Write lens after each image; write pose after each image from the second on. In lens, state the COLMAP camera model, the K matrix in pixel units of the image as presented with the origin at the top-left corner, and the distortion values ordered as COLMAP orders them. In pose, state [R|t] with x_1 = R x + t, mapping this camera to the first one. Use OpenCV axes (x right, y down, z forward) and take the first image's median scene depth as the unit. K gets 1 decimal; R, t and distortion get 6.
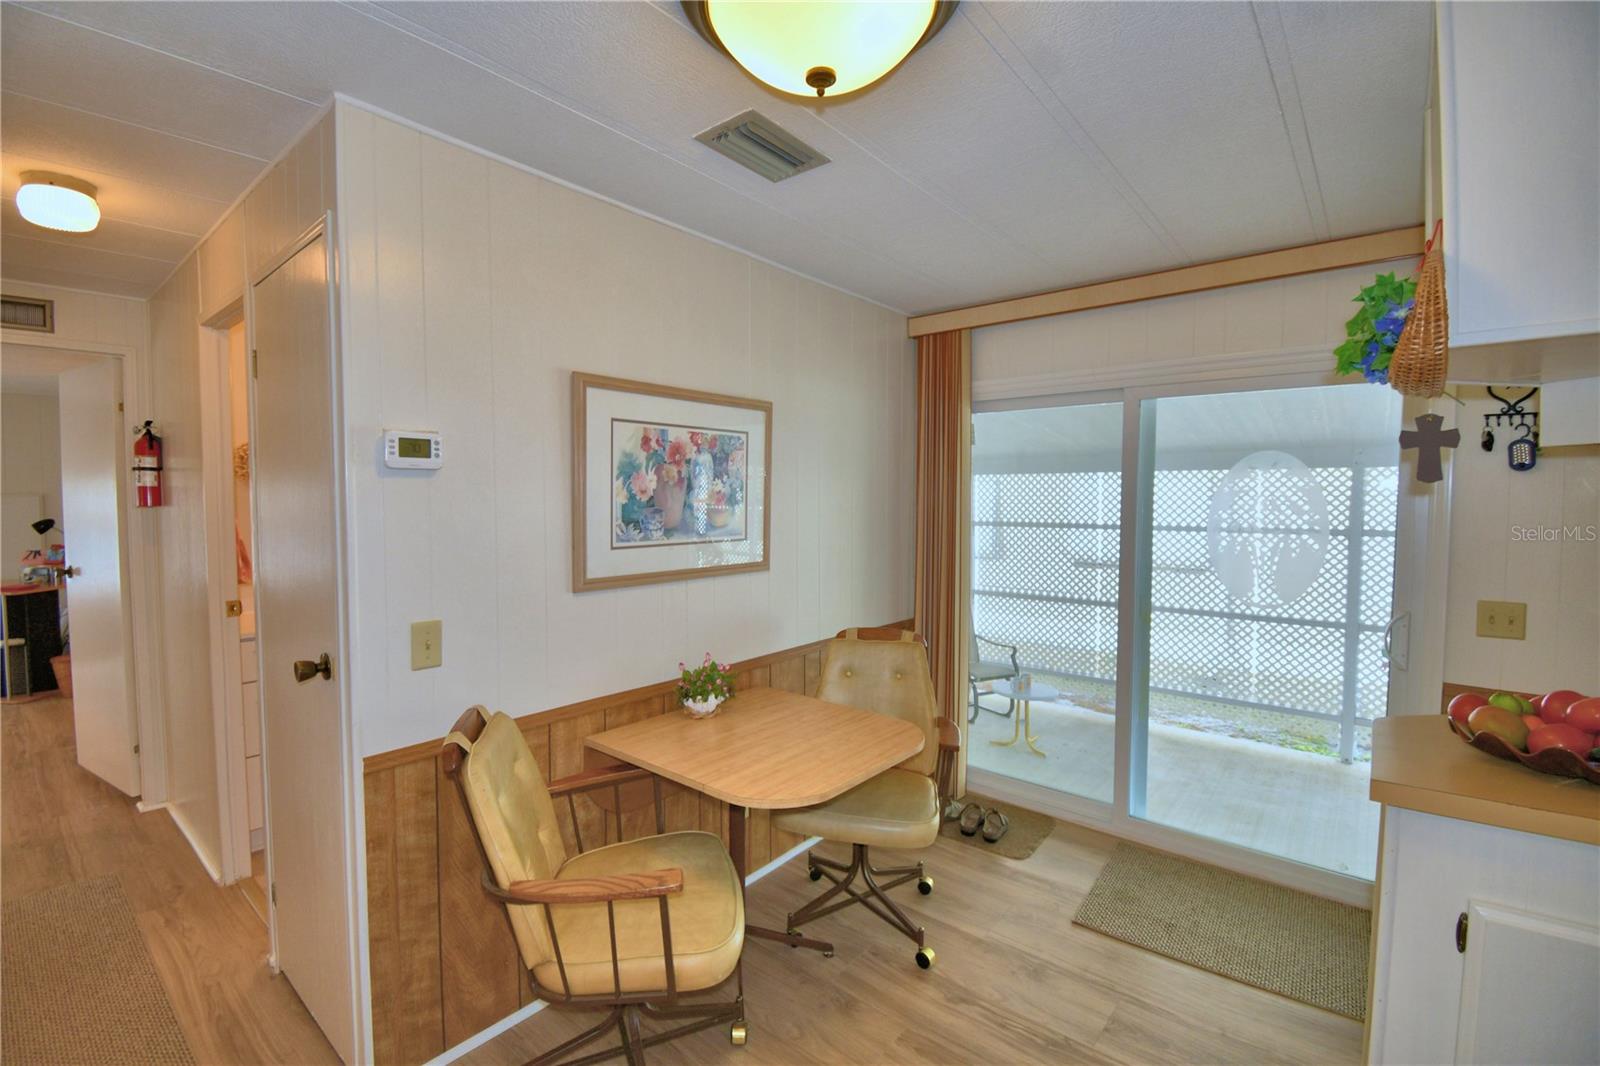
lens RADIAL K [[705.3, 0, 798.3], [0, 705.3, 537.0], [0, 0, 1]] dist [0.013520, -0.019634]
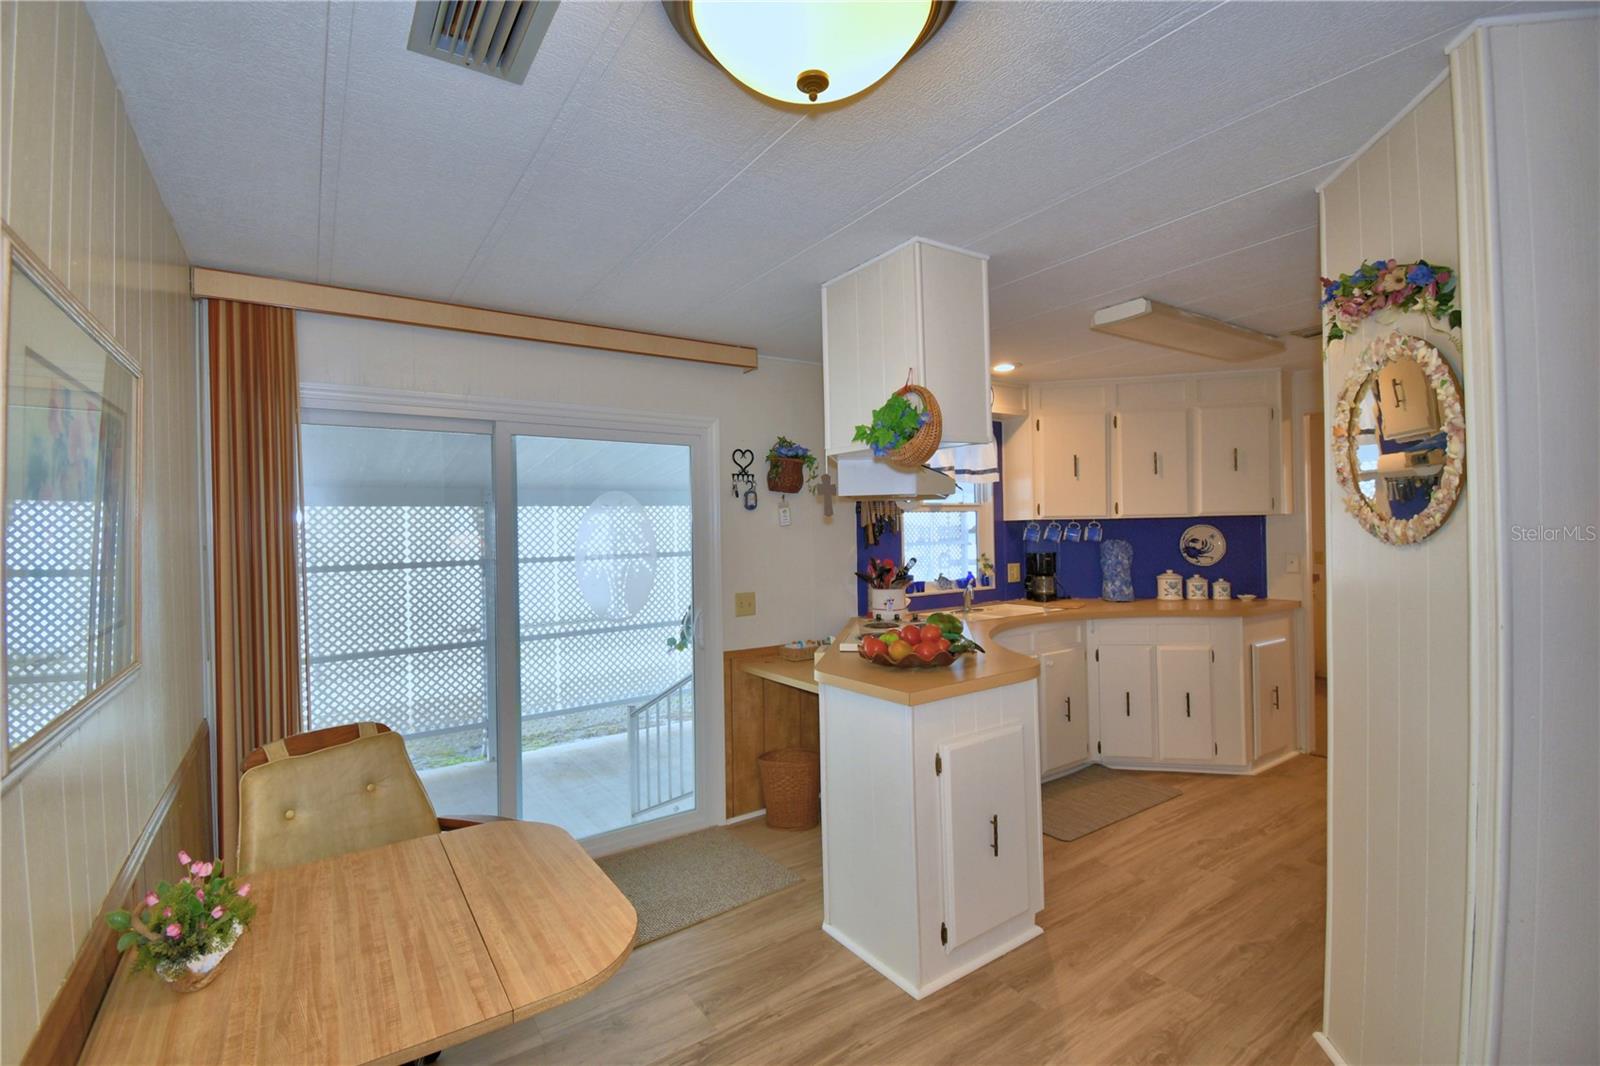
lens RADIAL K [[705.3, 0, 791.6], [0, 705.3, 520.4], [0, 0, 1]] dist [0.013520, -0.019634]
pose [[0.273880, 0.001221, 0.961763, -0.378954], [0.074695, 0.996952, -0.022536, -0.018970], [-0.958859, 0.078012, 0.272954, 0.340447]]
